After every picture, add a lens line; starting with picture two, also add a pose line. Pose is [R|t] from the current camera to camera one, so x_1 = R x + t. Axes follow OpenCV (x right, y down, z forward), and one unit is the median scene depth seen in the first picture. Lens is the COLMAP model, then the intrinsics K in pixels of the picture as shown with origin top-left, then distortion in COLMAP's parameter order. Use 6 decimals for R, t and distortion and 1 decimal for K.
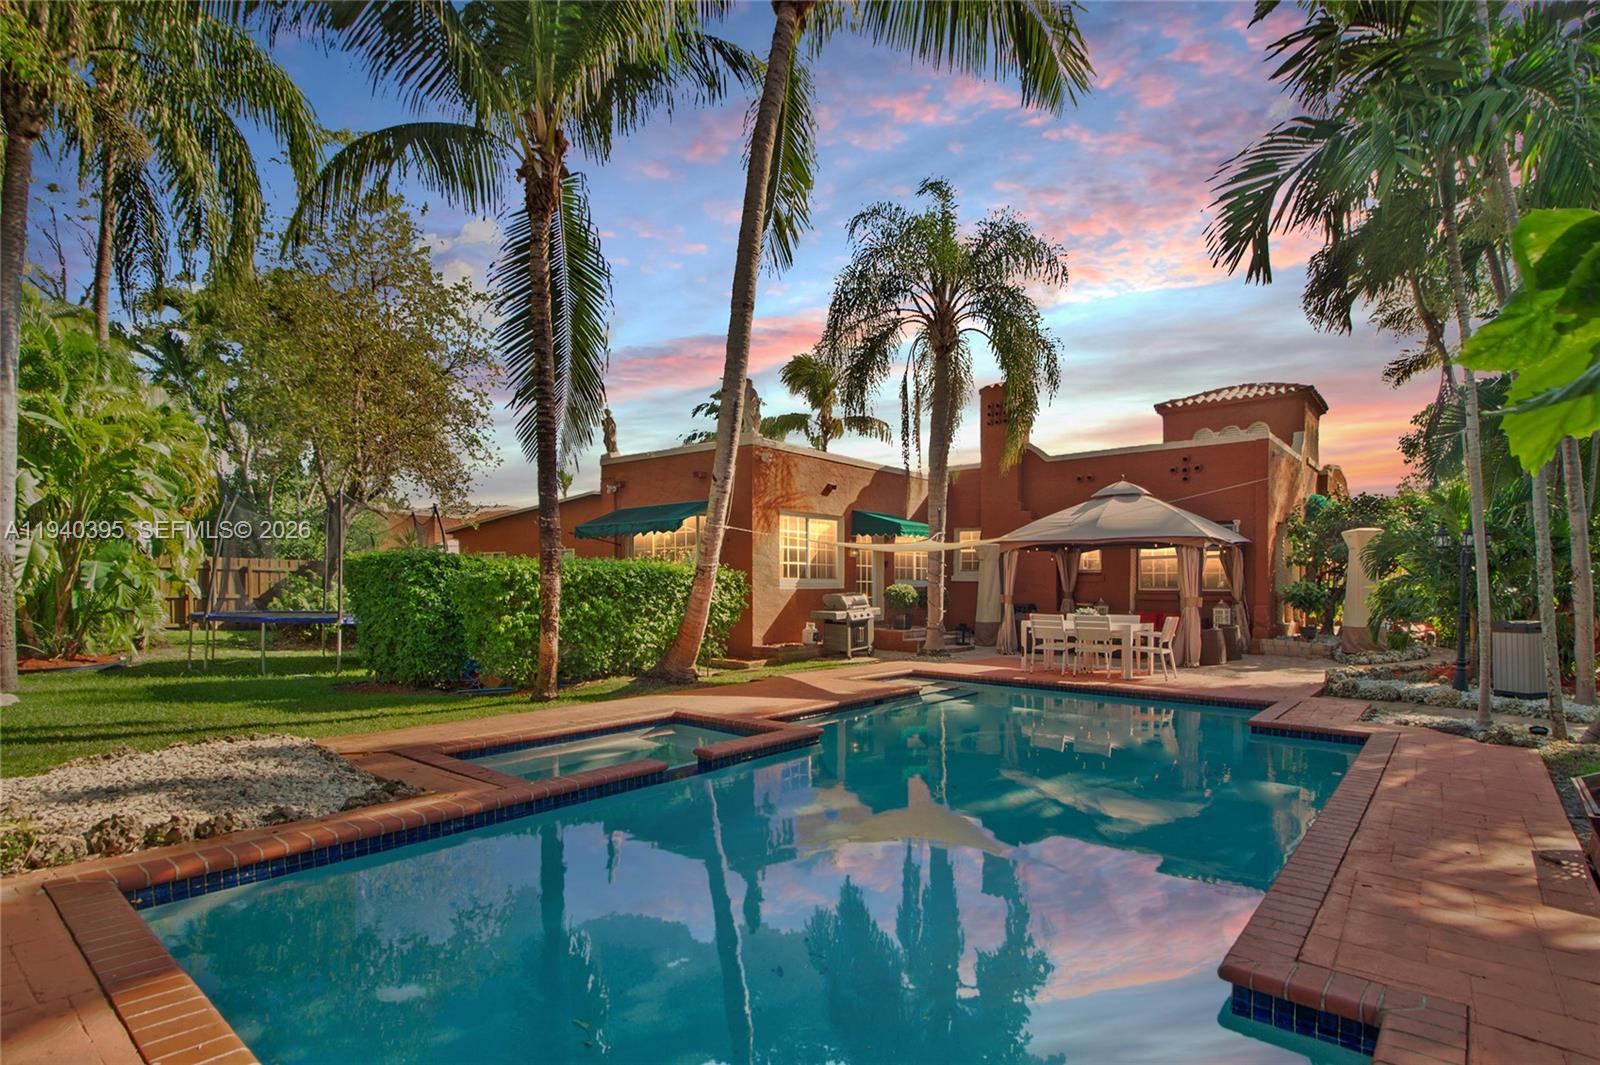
lens RADIAL K [[794.9, 0, 786.4], [0, 794.9, 596.6], [0, 0, 1]] dist [-0.009094, 0.000338]
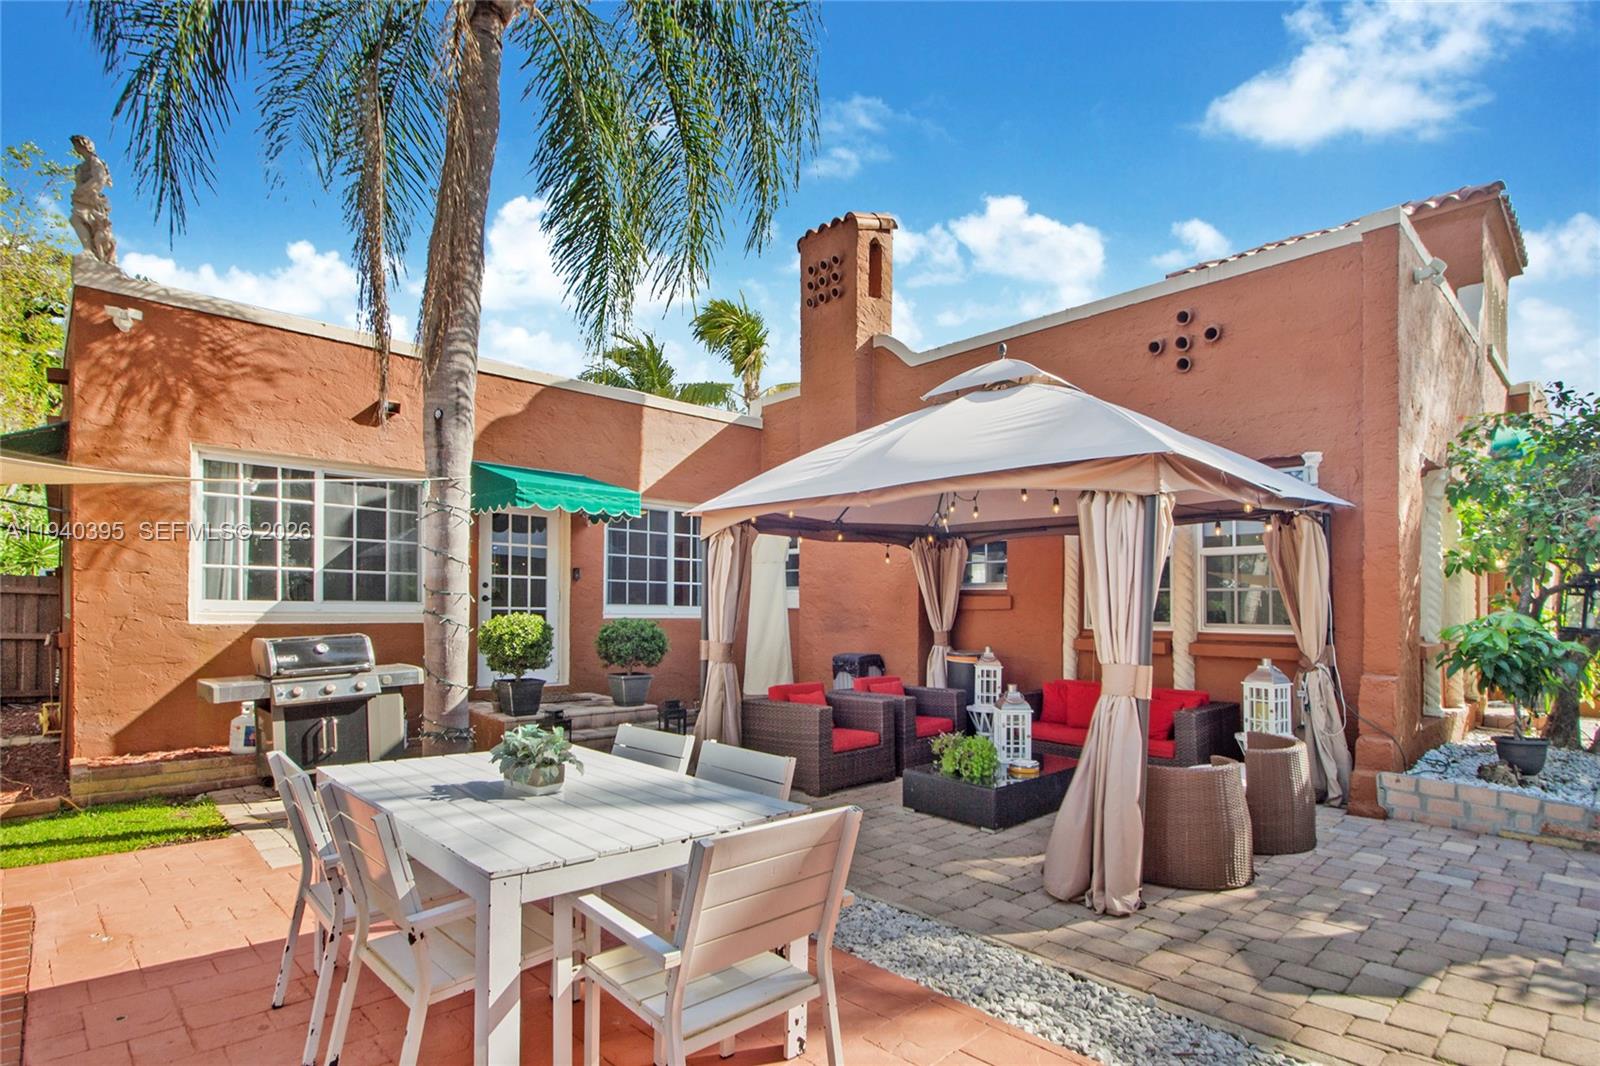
lens RADIAL K [[794.9, 0, 777.3], [0, 794.9, 603.5], [0, 0, 1]] dist [-0.009094, 0.000338]
pose [[0.992586, 0.004850, -0.121445, 0.358435], [-0.006704, 0.999867, -0.014860, -0.016034], [0.121356, 0.015564, 0.992487, 0.588491]]
